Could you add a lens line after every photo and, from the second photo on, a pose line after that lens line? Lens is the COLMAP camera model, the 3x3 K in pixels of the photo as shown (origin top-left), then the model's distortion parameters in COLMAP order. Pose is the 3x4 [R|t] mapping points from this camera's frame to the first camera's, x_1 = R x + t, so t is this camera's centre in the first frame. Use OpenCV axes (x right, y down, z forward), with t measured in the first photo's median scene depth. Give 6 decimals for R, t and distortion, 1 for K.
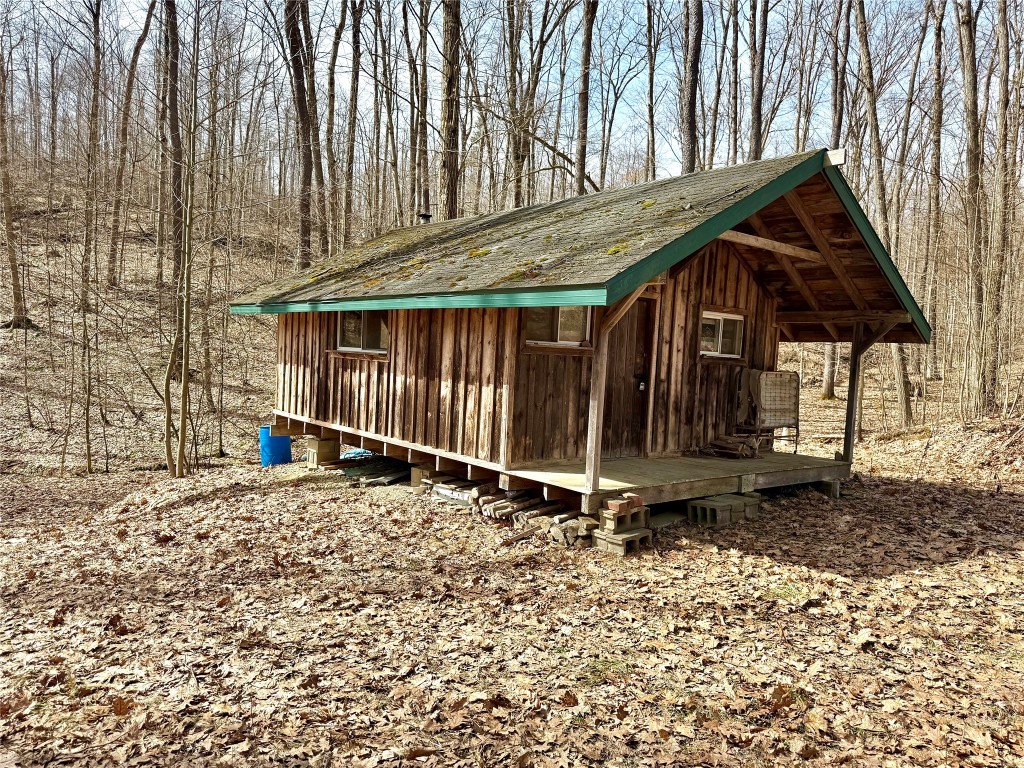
lens RADIAL K [[721.1, 0, 511.5], [0, 721.1, 383.7], [0, 0, 1]] dist [0.035873, -0.018573]
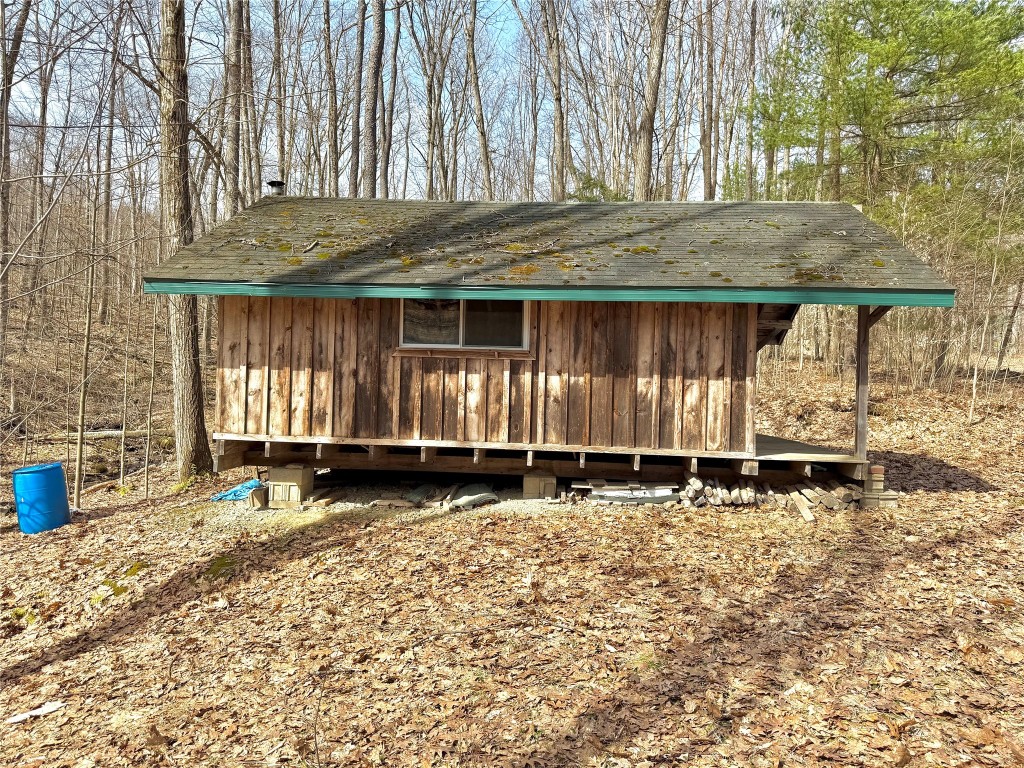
lens RADIAL K [[721.1, 0, 511.5], [0, 721.1, 385.4], [0, 0, 1]] dist [0.035873, -0.018573]
pose [[0.715434, -0.029220, 0.698069, -0.811100], [0.038174, 0.999267, 0.002703, -0.002049], [-0.697636, 0.024714, 0.716026, 0.379411]]
